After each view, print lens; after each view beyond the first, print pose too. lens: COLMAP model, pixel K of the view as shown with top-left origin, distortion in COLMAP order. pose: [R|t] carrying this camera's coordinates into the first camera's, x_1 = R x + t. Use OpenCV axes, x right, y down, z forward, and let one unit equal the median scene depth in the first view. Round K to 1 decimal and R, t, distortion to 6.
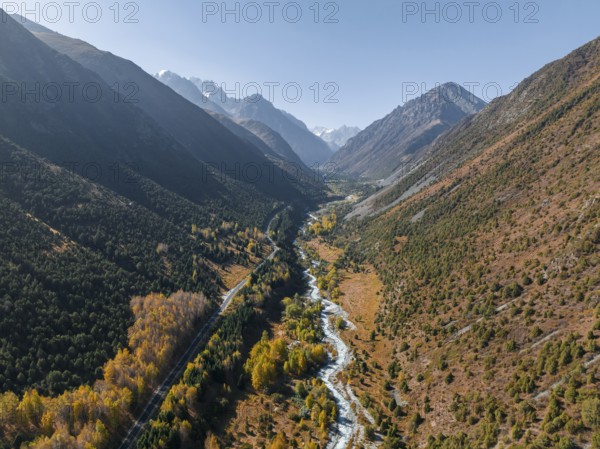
lens RADIAL K [[474.5, 0, 297.8], [0, 474.5, 225.9], [0, 0, 1]] dist [-0.038955, 0.029282]
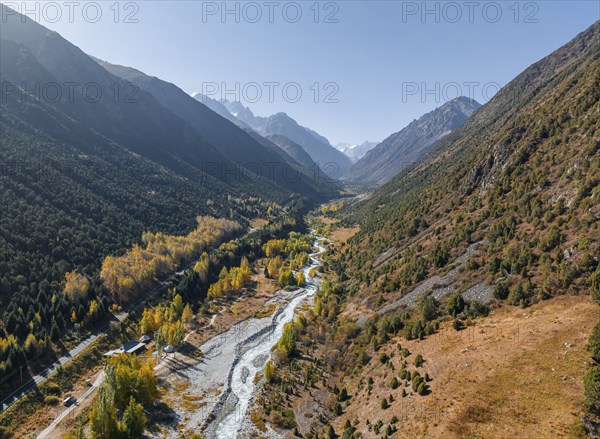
lens RADIAL K [[472.7, 0, 300.6], [0, 472.7, 216.4], [0, 0, 1]] dist [-0.026627, 0.001026]
pose [[0.998580, -0.014876, -0.051153, 0.022331], [0.011931, 0.998280, -0.057394, 0.051274], [0.051919, 0.056703, 0.997040, -0.137136]]
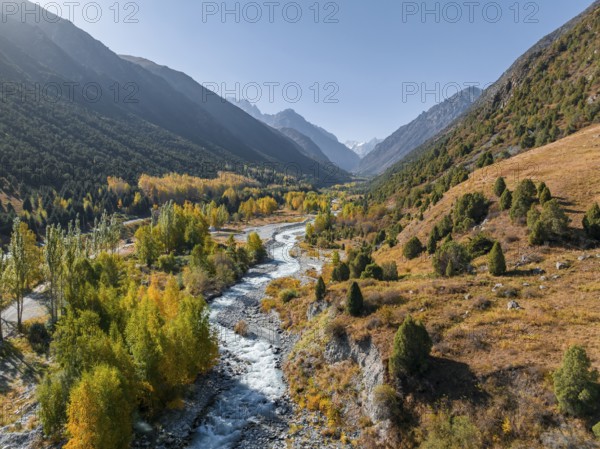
lens RADIAL K [[474.5, 0, 298.7], [0, 474.5, 226.5], [0, 0, 1]] dist [-0.038955, 0.029282]
pose [[0.996713, -0.032858, -0.074048, 0.014327], [0.029933, 0.998740, -0.040268, 0.087710], [0.075278, 0.037919, 0.996441, -0.144200]]
